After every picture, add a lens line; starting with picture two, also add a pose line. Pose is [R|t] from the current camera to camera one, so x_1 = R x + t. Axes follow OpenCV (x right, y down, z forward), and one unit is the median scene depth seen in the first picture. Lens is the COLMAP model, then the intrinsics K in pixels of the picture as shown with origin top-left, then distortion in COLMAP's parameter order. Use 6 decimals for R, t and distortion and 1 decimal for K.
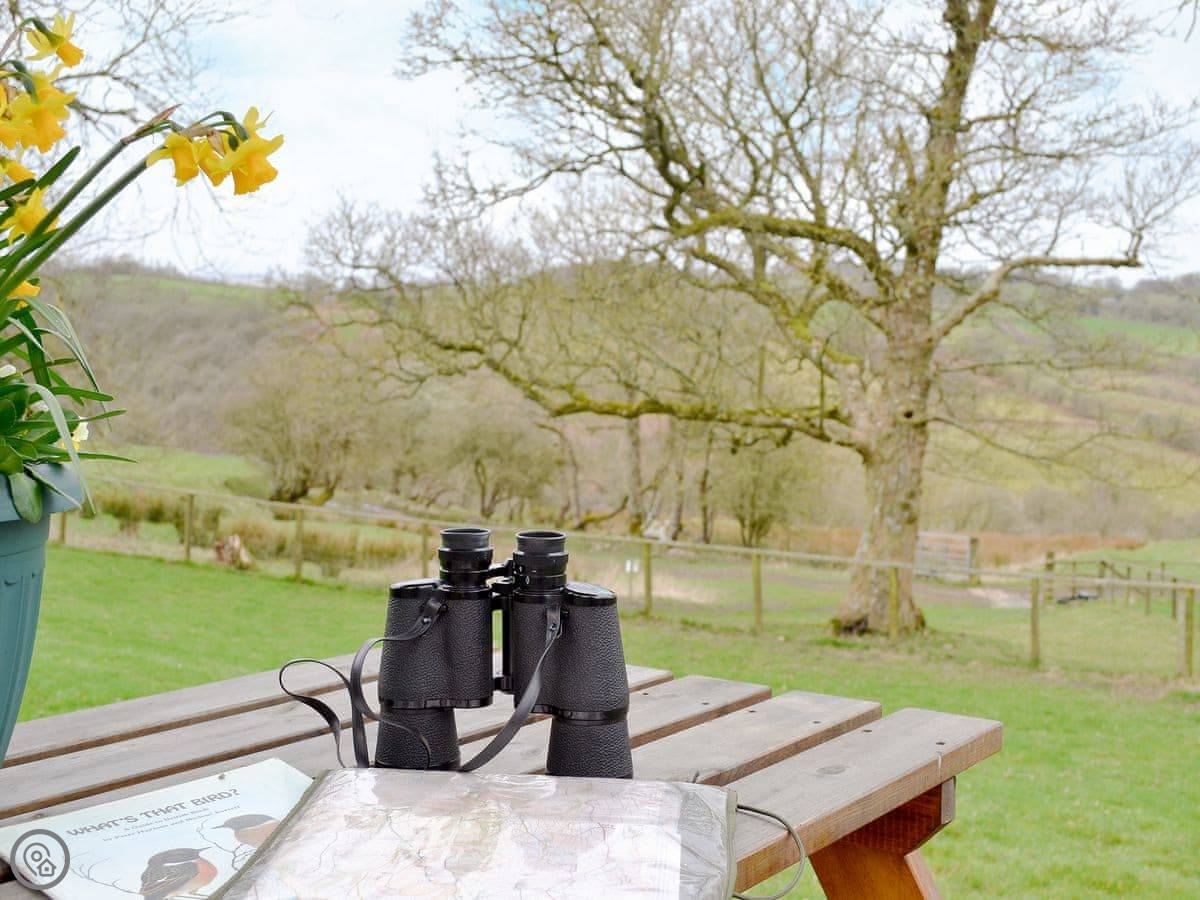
lens RADIAL K [[1167.0, 0, 600.0], [0, 1167.0, 450.0], [0, 0, 1]] dist [-0.017594, -0.022379]
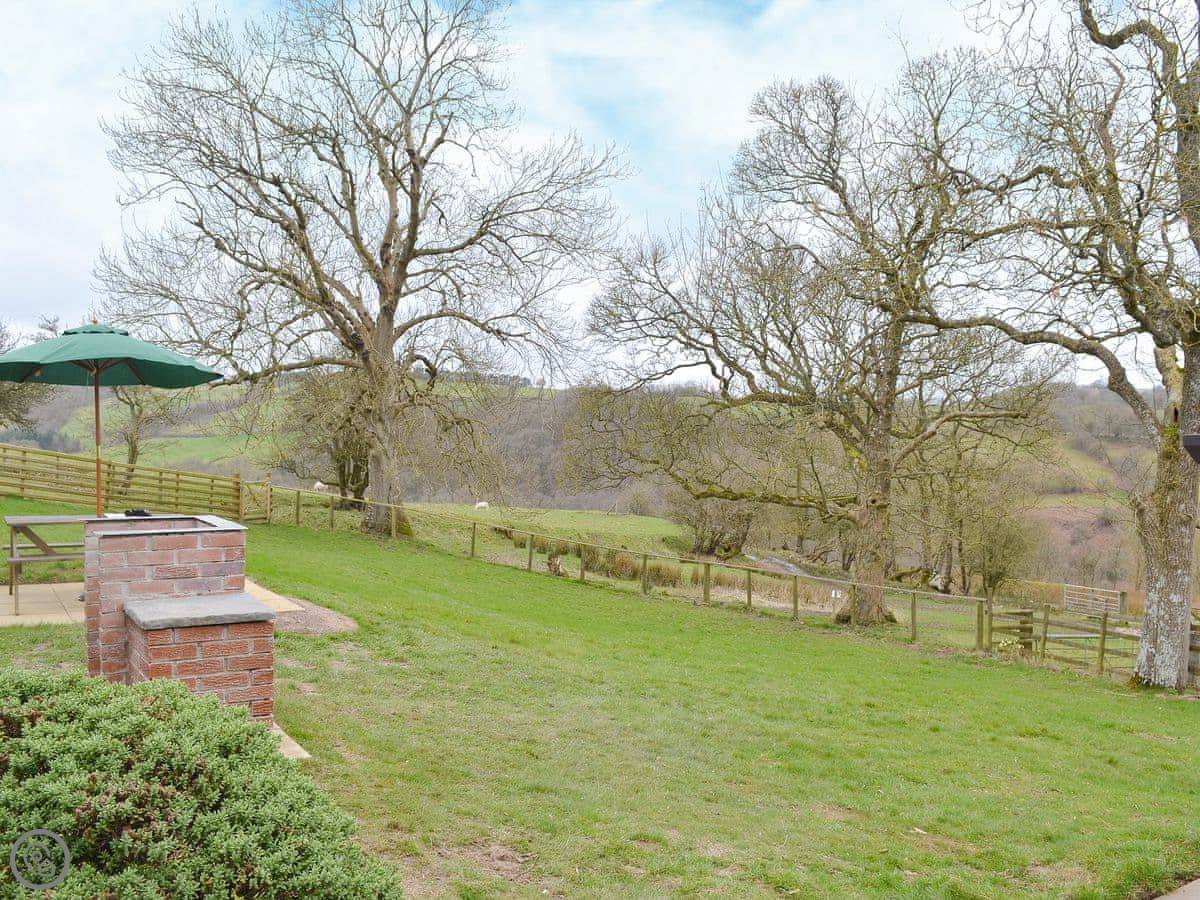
lens RADIAL K [[1167.0, 0, 600.0], [0, 1167.0, 450.0], [0, 0, 1]] dist [-0.017594, -0.022379]
pose [[0.895031, -0.000820, -0.446003, 0.677818], [-0.025323, 0.998292, -0.052651, -0.004164], [0.445284, 0.058419, 0.893481, -0.784202]]
